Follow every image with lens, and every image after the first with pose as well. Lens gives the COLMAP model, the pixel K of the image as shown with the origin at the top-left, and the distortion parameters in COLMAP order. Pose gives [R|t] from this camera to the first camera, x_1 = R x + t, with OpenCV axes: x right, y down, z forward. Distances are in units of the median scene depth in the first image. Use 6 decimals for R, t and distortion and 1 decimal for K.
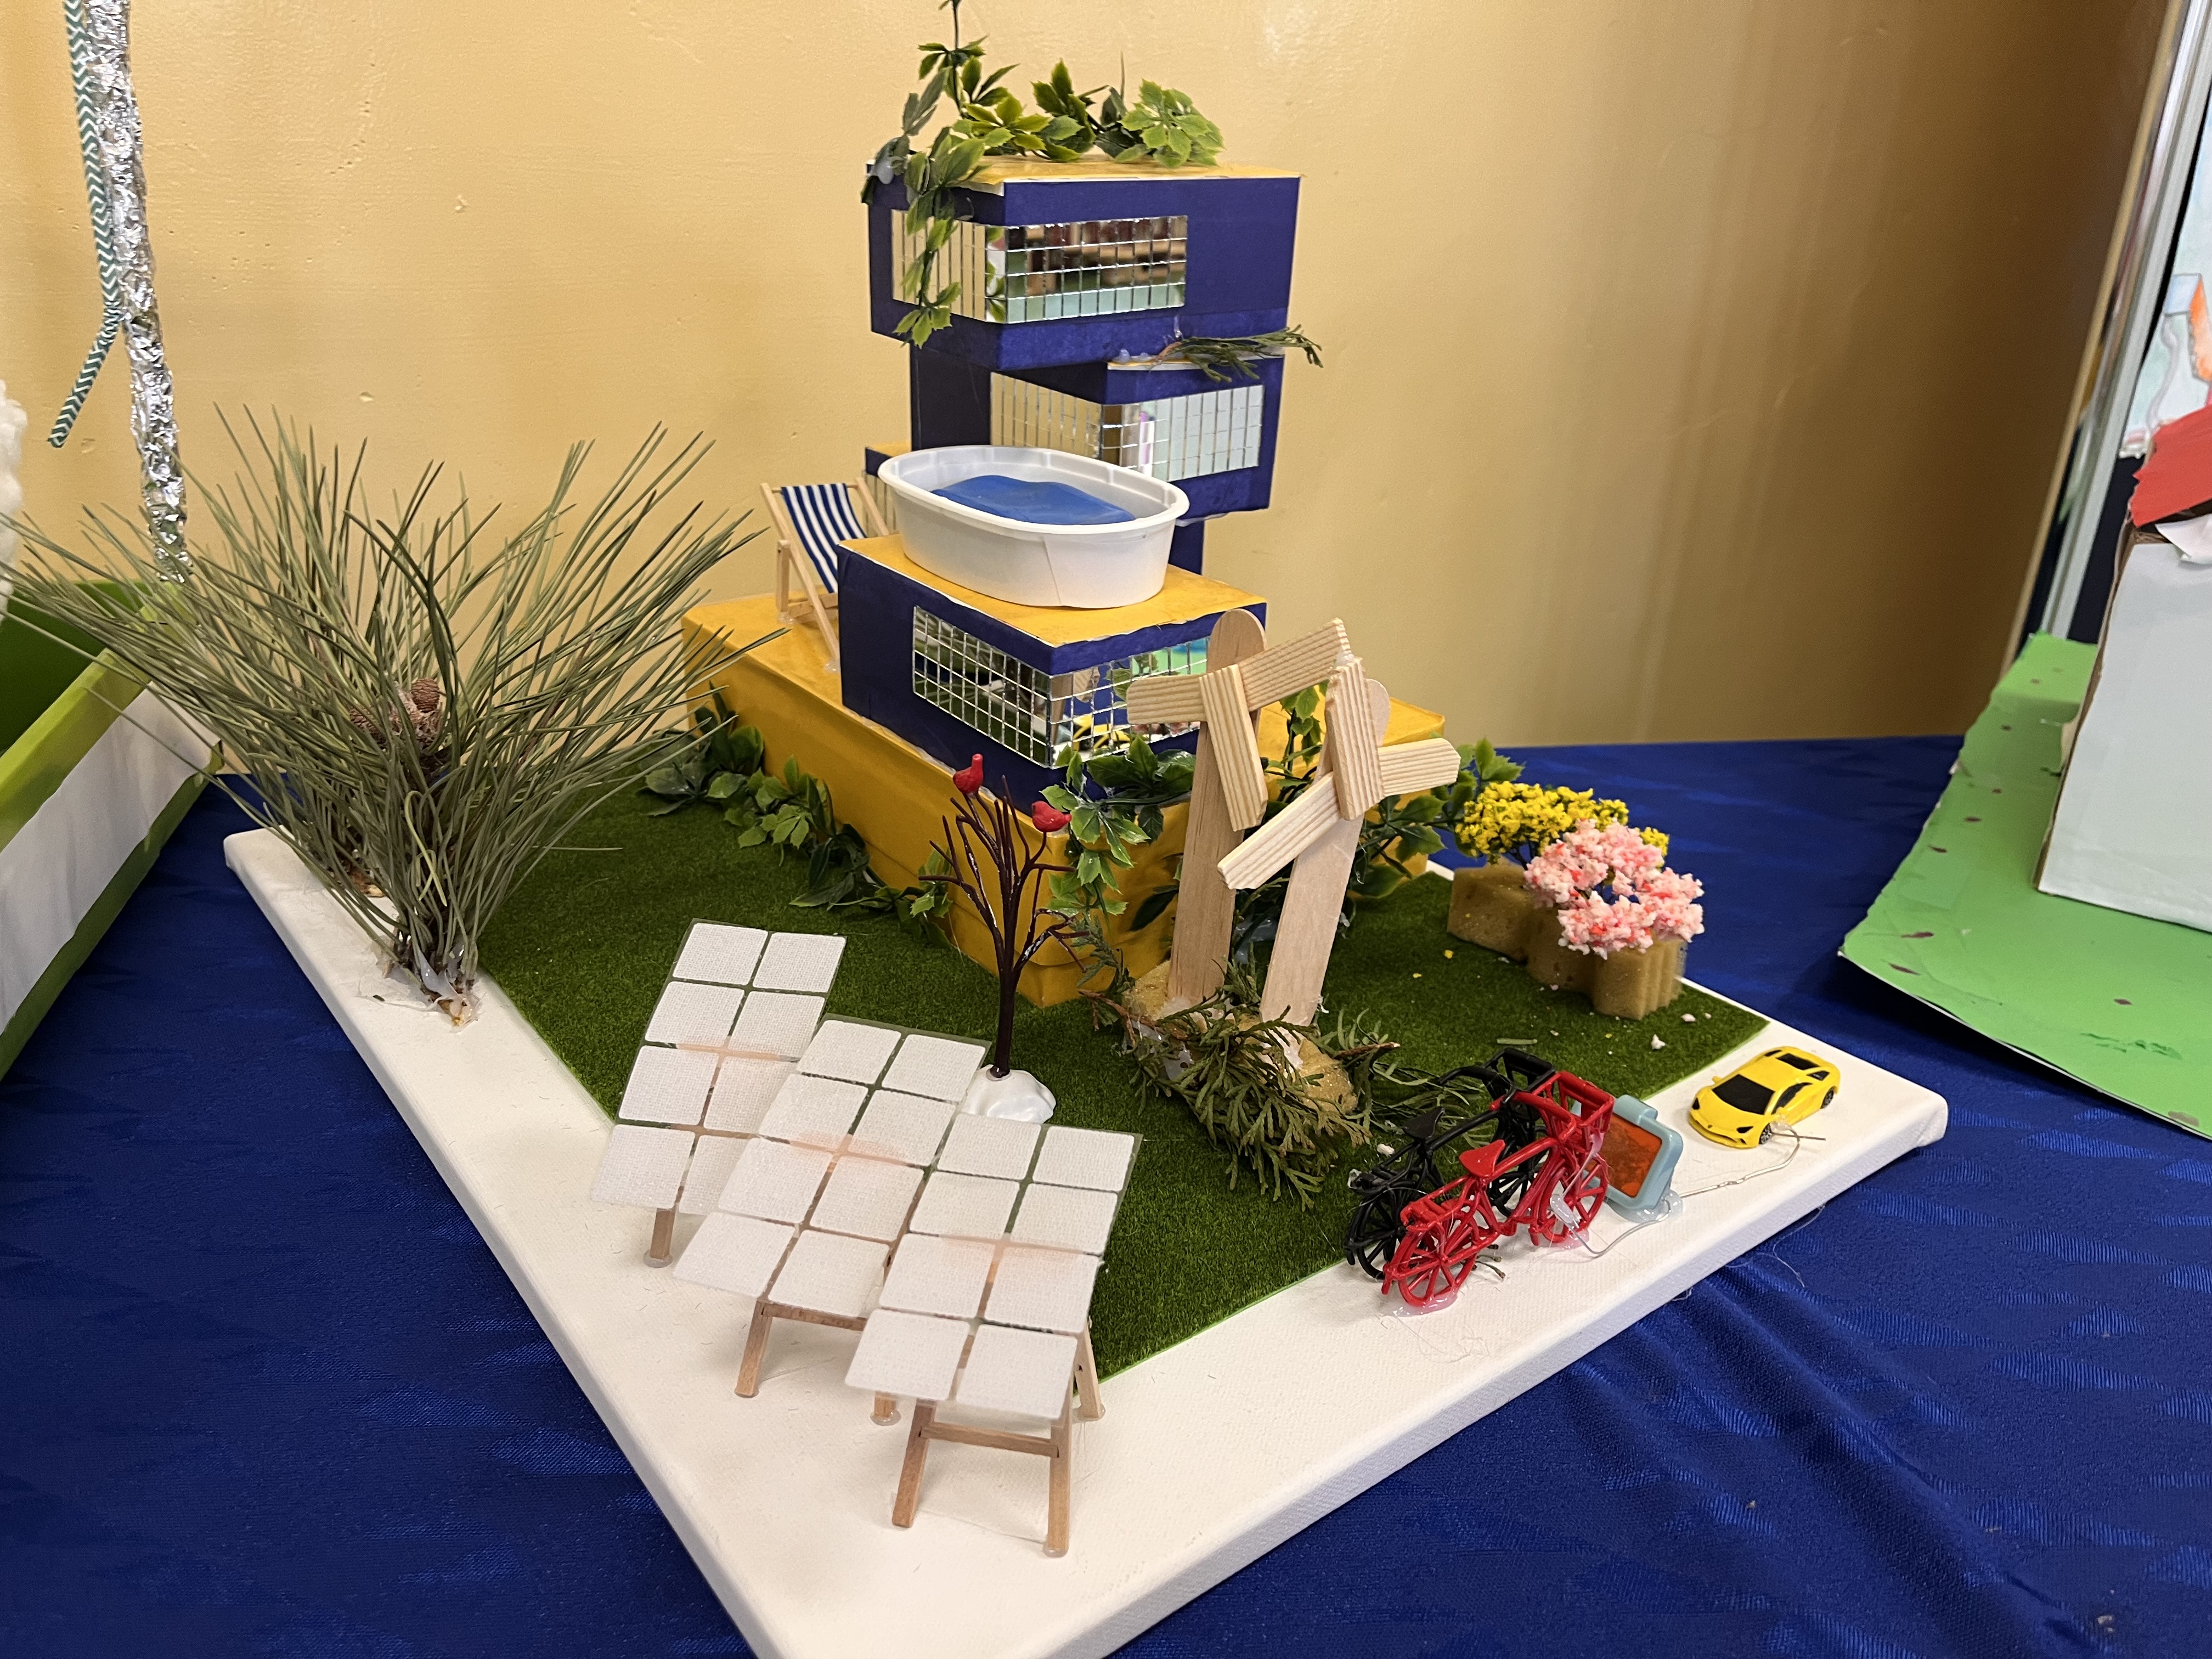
lens RADIAL K [[1685.7, 0, 1083.0], [0, 1685.7, 846.1], [0, 0, 1]] dist [0.036759, -0.009950]
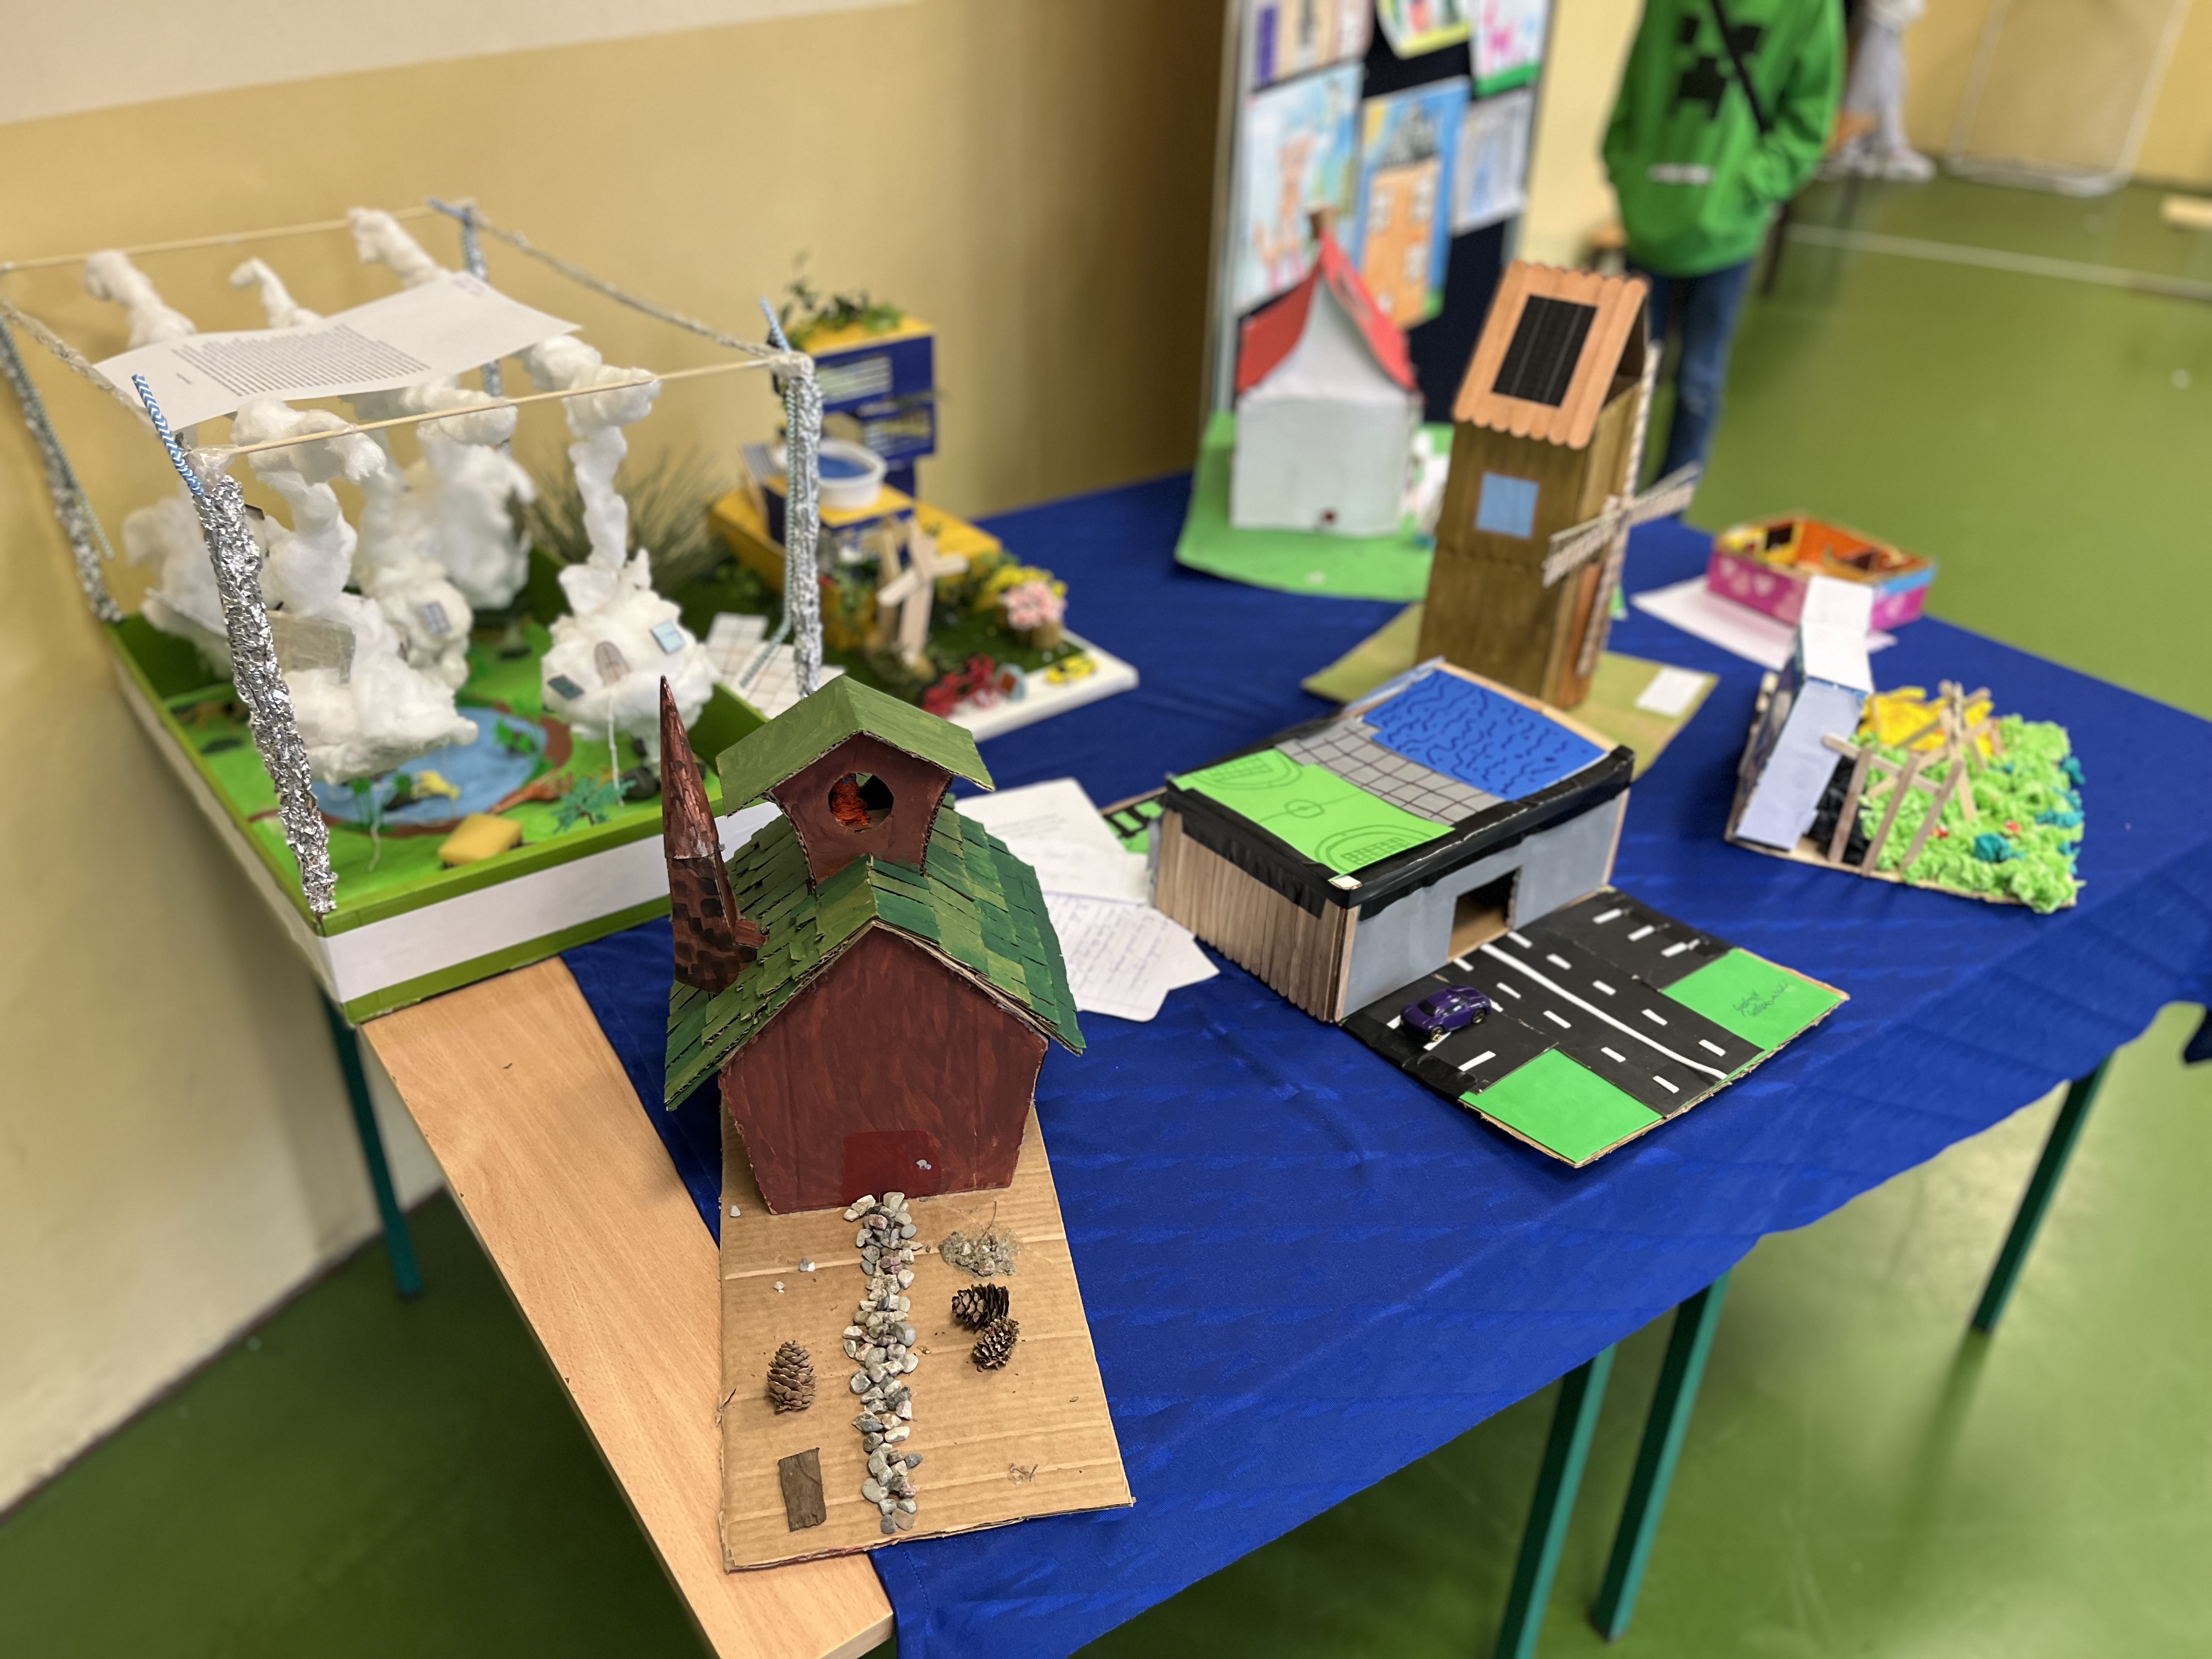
lens RADIAL K [[1685.7, 0, 1083.0], [0, 1685.7, 846.1], [0, 0, 1]] dist [0.036759, -0.009950]
pose [[0.999758, -0.017635, 0.013128, 0.362309], [0.015719, 0.990867, 0.133922, 0.050720], [-0.015370, -0.133683, 0.990905, -1.986272]]
